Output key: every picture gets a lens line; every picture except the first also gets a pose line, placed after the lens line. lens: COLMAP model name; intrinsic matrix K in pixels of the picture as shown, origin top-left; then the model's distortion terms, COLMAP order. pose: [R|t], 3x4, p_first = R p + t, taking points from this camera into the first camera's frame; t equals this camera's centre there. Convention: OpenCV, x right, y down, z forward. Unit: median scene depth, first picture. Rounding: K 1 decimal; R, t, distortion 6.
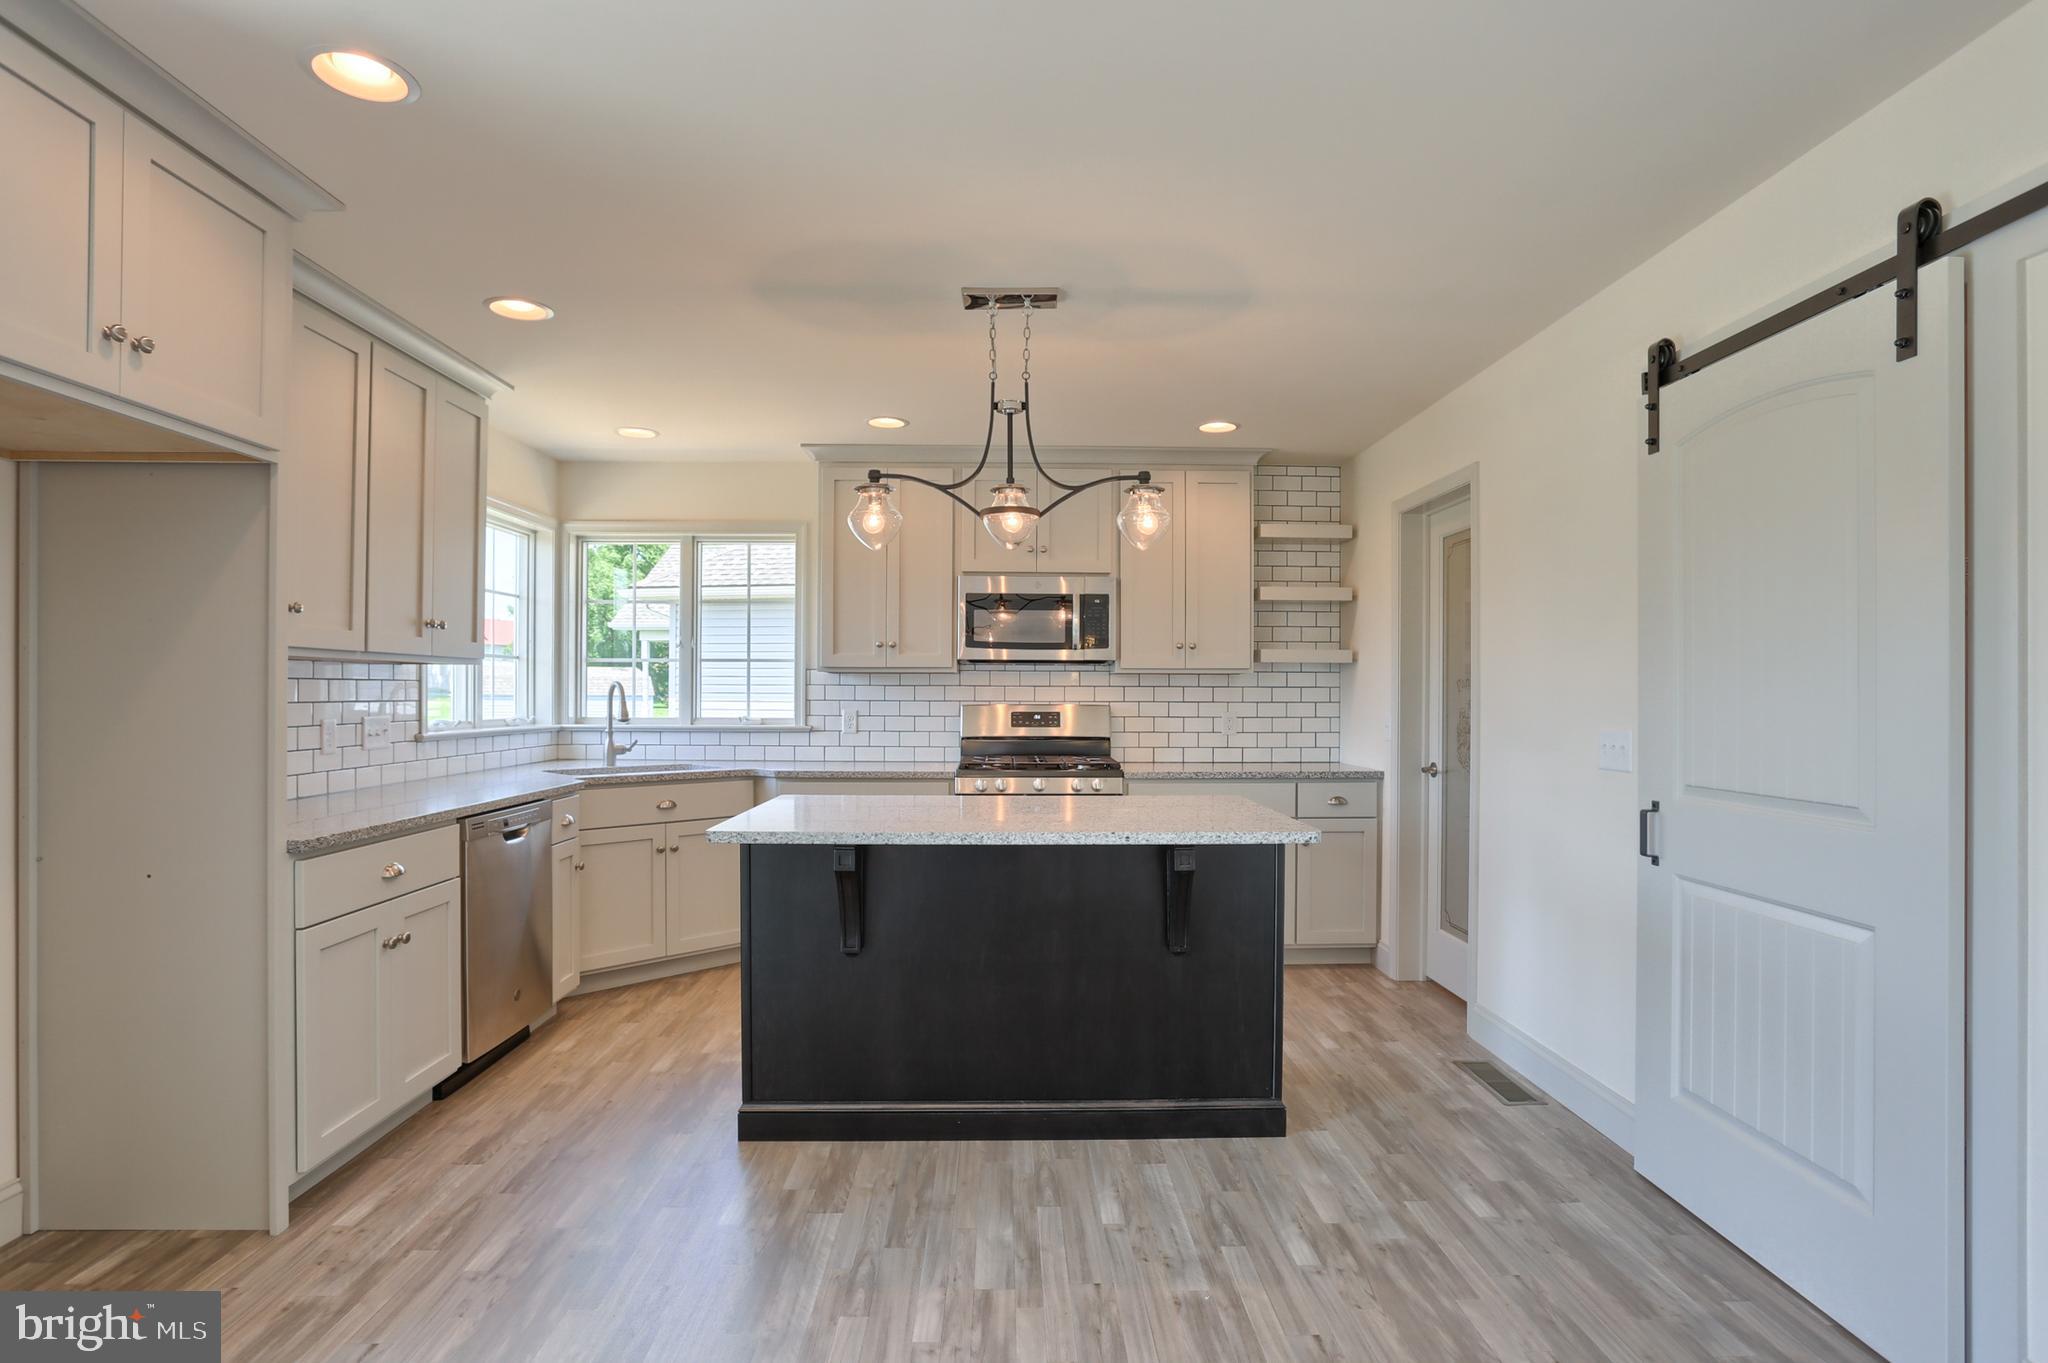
lens RADIAL K [[1051.2, 0, 1027.3], [0, 1051.2, 692.4], [0, 0, 1]] dist [-0.060922, 0.031443]
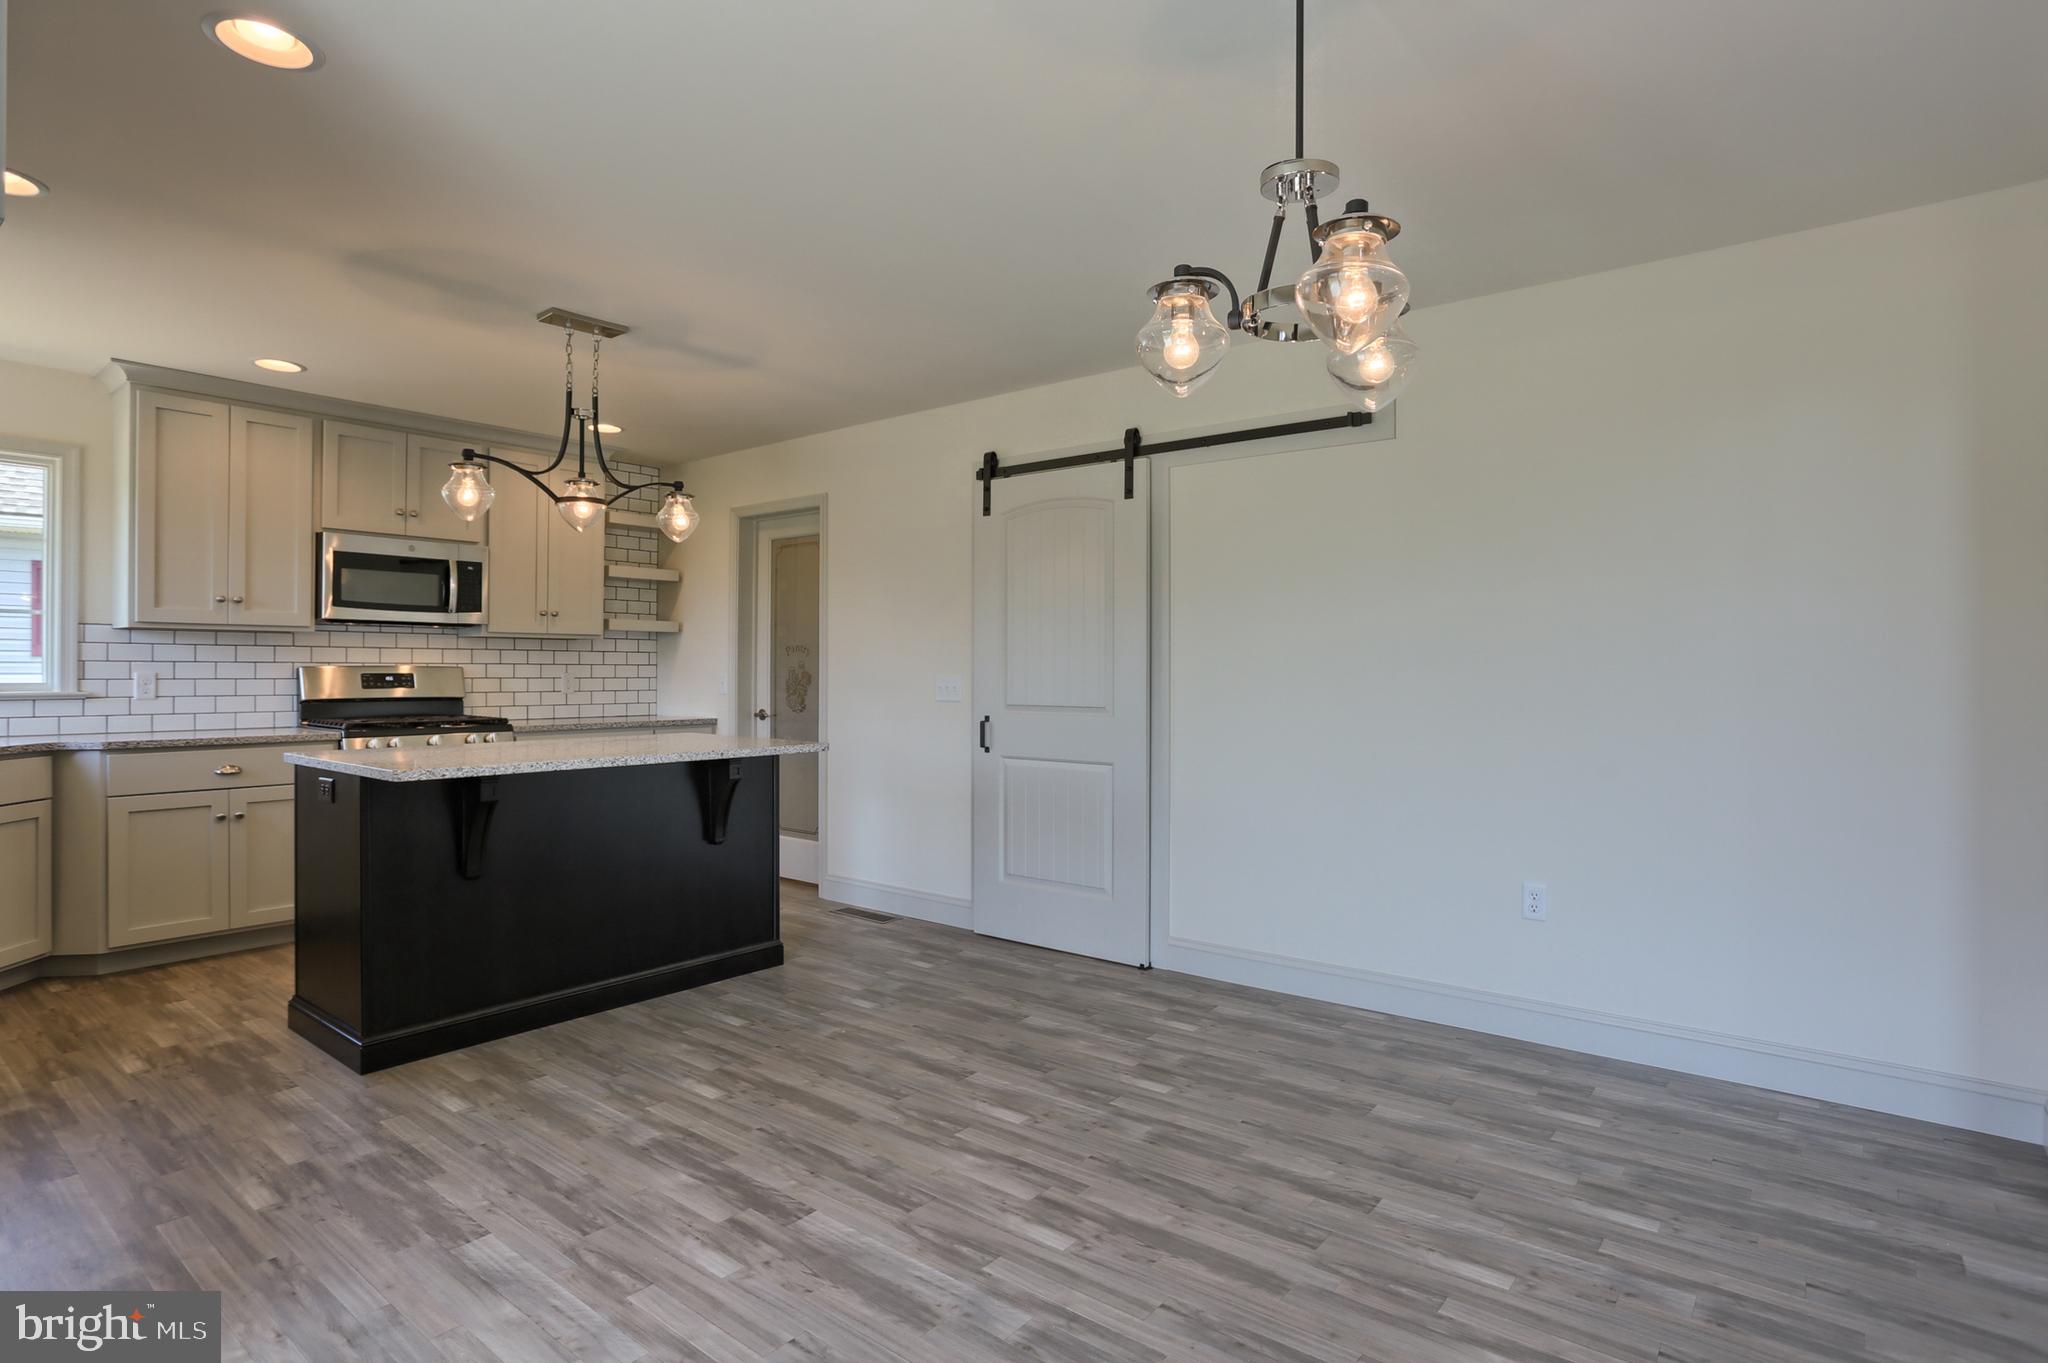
lens RADIAL K [[1053.8, 0, 1029.4], [0, 1053.8, 668.5], [0, 0, 1]] dist [-0.059193, 0.032278]
pose [[0.642703, -0.000178, 0.766115, -0.380121], [-0.001542, 0.999998, 0.001526, 0.012190], [-0.766114, -0.002162, 0.642701, -0.107494]]
